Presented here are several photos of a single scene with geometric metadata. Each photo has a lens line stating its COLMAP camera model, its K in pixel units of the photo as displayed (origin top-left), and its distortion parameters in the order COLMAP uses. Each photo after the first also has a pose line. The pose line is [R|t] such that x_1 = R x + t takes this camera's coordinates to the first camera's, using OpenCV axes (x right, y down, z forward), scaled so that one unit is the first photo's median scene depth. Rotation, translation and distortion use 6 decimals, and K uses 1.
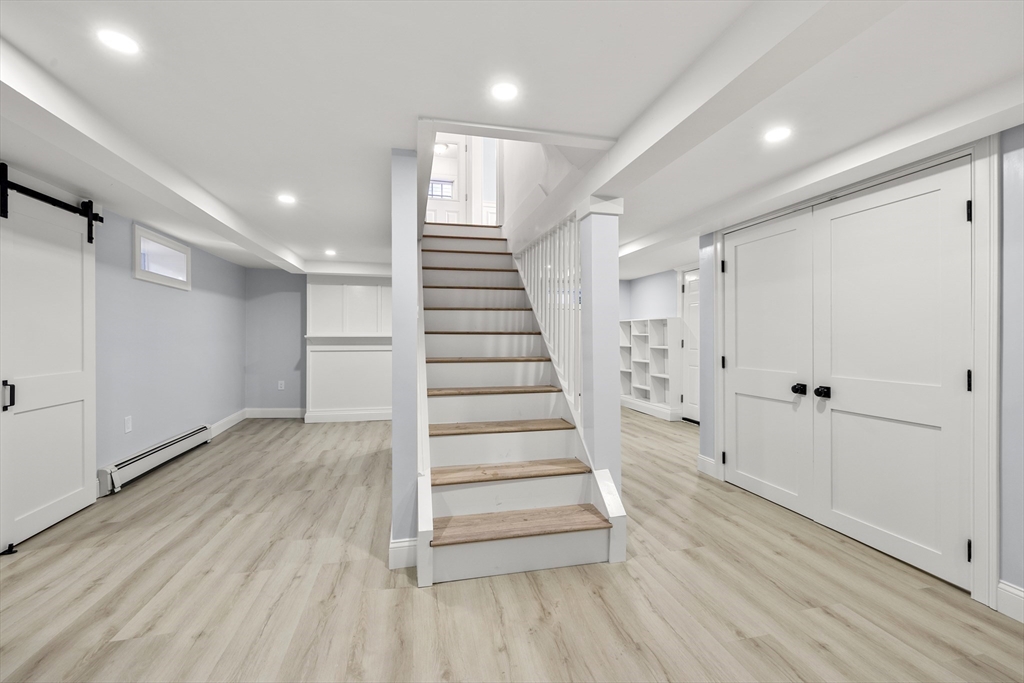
lens RADIAL K [[438.2, 0, 518.2], [0, 438.2, 338.2], [0, 0, 1]] dist [-0.001716, -0.000239]
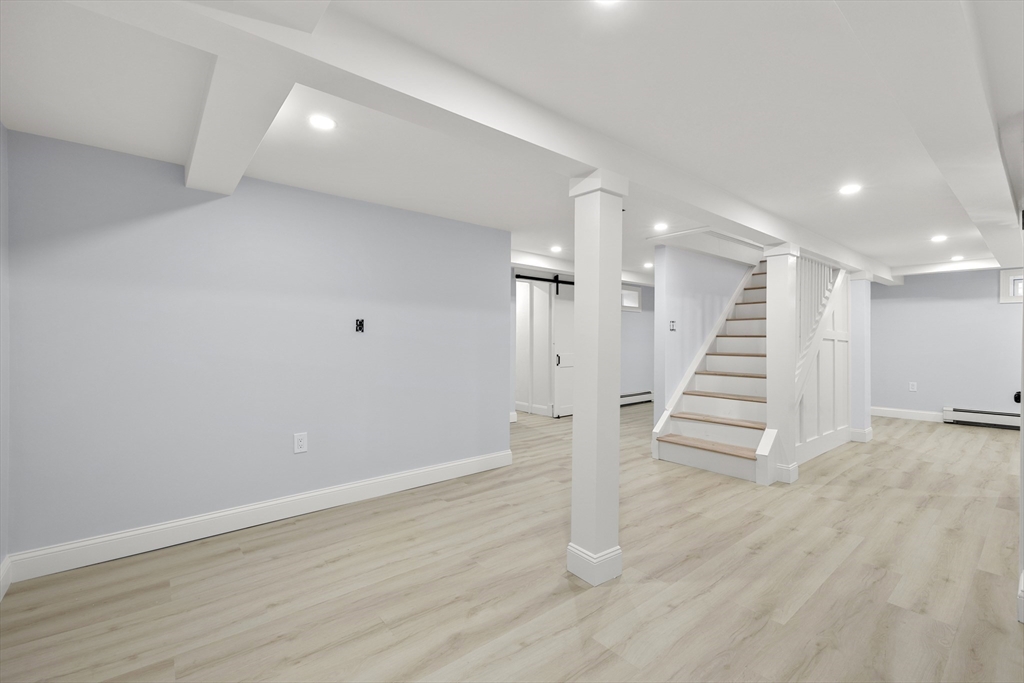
lens RADIAL K [[438.2, 0, 508.0], [0, 438.2, 338.7], [0, 0, 1]] dist [-0.001716, -0.000239]
pose [[0.435090, 0.003673, -0.900380, 1.112937], [-0.002854, 0.999992, 0.002700, -0.009112], [0.900383, 0.001395, 0.435097, -0.445672]]
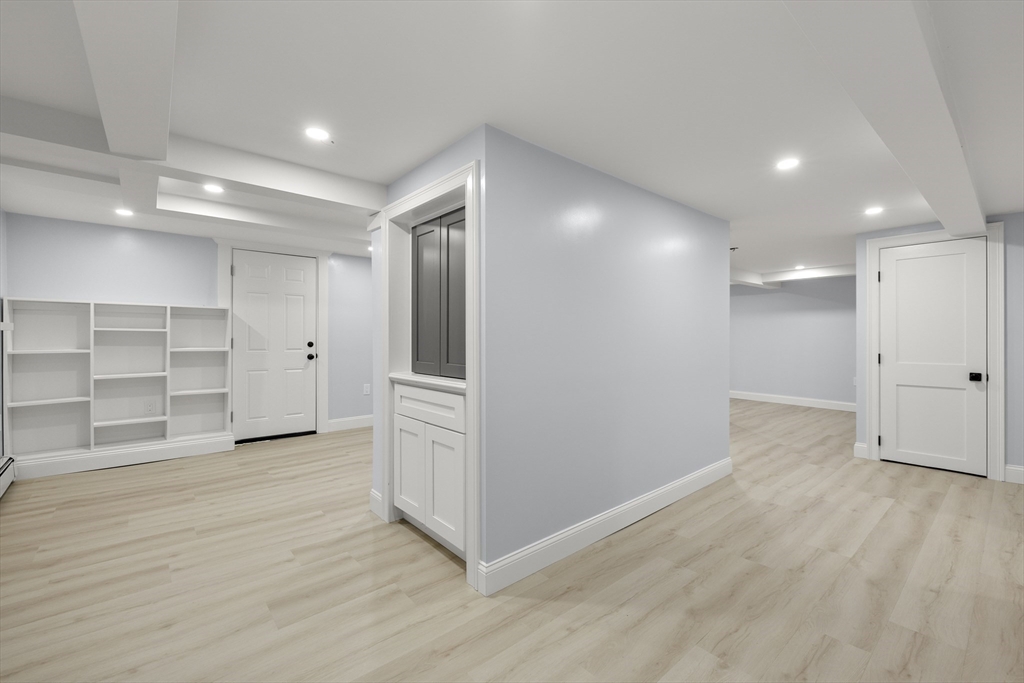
lens RADIAL K [[438.2, 0, 511.3], [0, 438.2, 338.3], [0, 0, 1]] dist [-0.001716, -0.000239]
pose [[-0.453163, -0.006155, 0.891406, -1.260831], [-0.001002, 0.999979, 0.006396, -0.004971], [-0.891427, 0.002005, -0.453160, 2.252045]]
